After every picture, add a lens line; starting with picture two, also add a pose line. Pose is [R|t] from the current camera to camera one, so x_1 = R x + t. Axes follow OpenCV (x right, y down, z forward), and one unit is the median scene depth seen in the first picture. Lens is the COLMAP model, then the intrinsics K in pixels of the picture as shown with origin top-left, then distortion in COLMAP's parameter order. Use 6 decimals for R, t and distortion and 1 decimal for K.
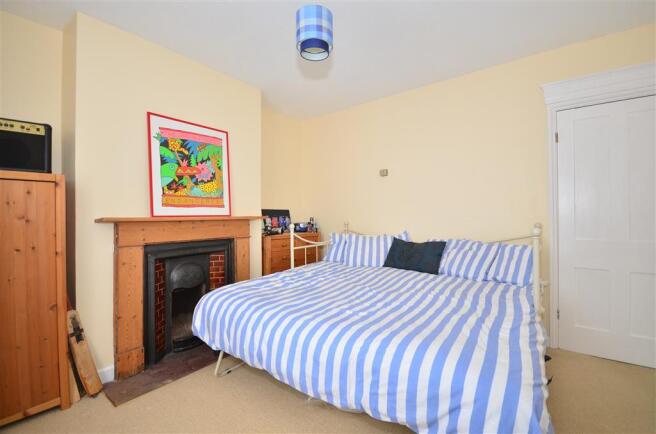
lens RADIAL K [[291.8, 0, 329.3], [0, 291.8, 214.4], [0, 0, 1]] dist [-0.001311, 0.000117]
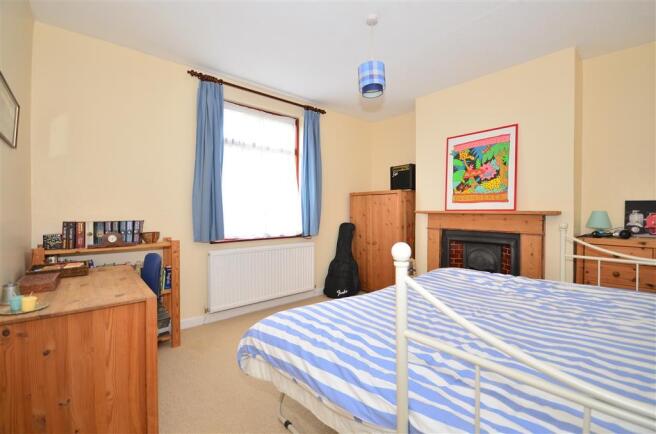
lens RADIAL K [[291.8, 0, 329.1], [0, 291.8, 215.3], [0, 0, 1]] dist [-0.001311, 0.000117]
pose [[-0.234472, 0.029121, -0.971687, 0.841838], [0.007206, 0.999576, 0.028218, -0.011015], [0.972096, -0.000385, -0.234583, 0.690329]]
